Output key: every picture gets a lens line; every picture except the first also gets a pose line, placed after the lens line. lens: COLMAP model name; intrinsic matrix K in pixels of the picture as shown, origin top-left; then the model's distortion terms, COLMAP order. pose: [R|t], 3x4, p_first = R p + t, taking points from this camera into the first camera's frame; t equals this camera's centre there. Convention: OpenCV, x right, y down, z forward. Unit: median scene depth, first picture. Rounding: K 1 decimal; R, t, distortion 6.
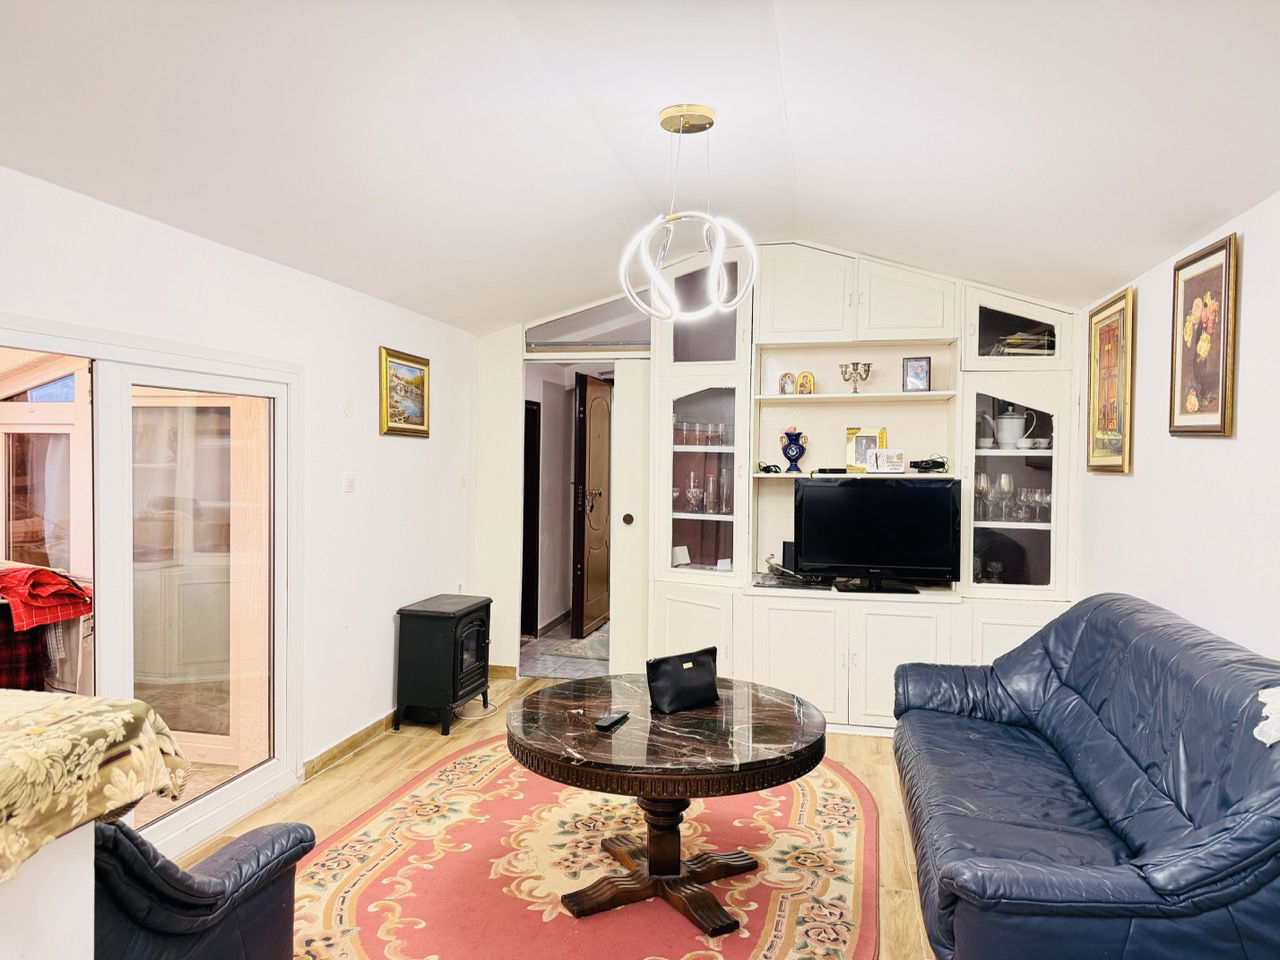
lens RADIAL K [[904.1, 0, 640.2], [0, 904.1, 480.9], [0, 0, 1]] dist [0.070721, -0.006716]
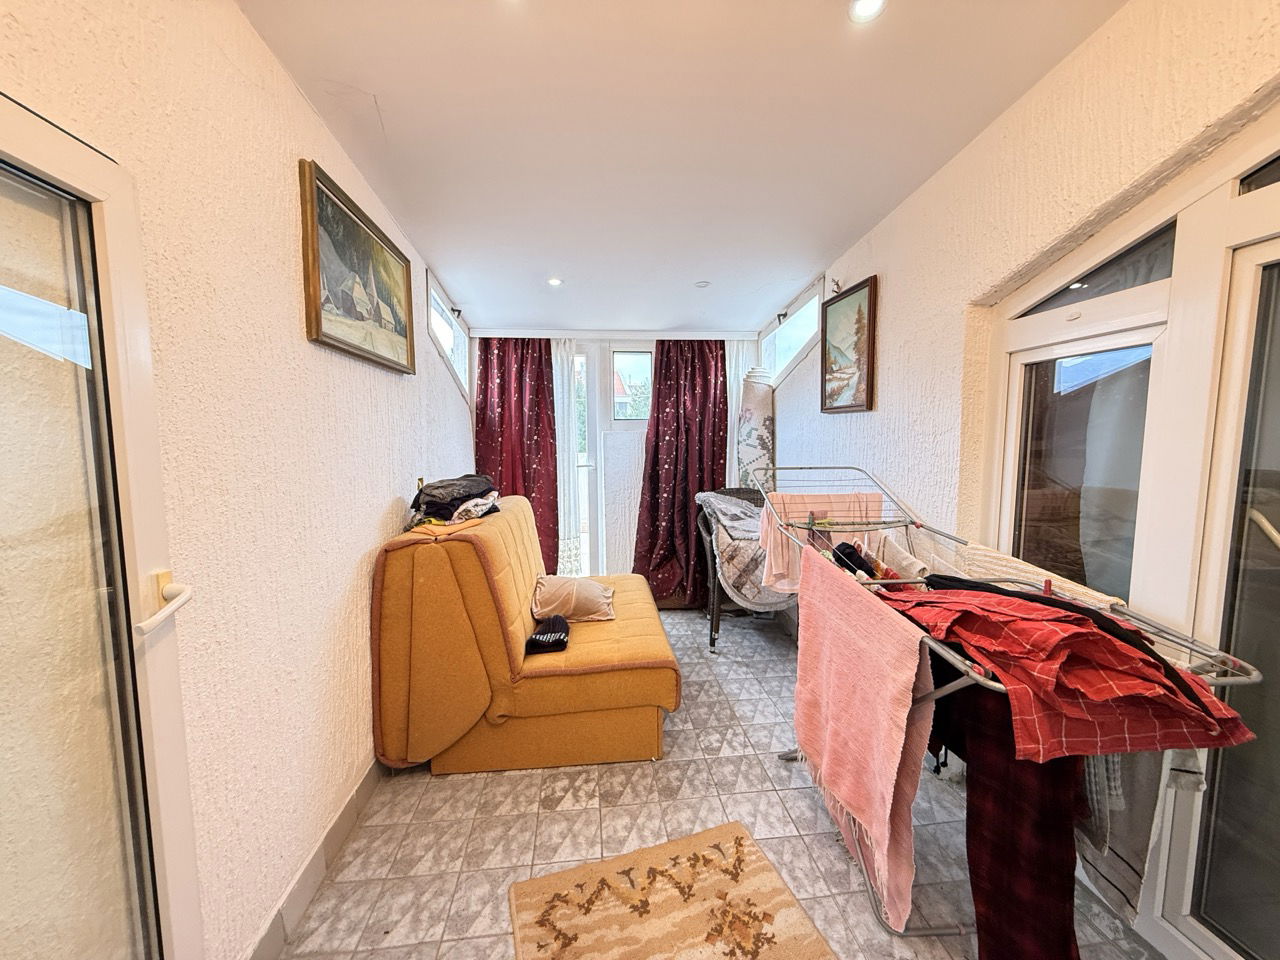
lens RADIAL K [[512.9, 0, 640.4], [0, 512.9, 485.2], [0, 0, 1]] dist [0.000108, 0.000044]
pose [[0.328069, 0.075383, -0.941641, -0.506933], [-0.025154, 0.997155, 0.071063, 0.025199], [0.944319, 0.000372, 0.329031, 0.748106]]
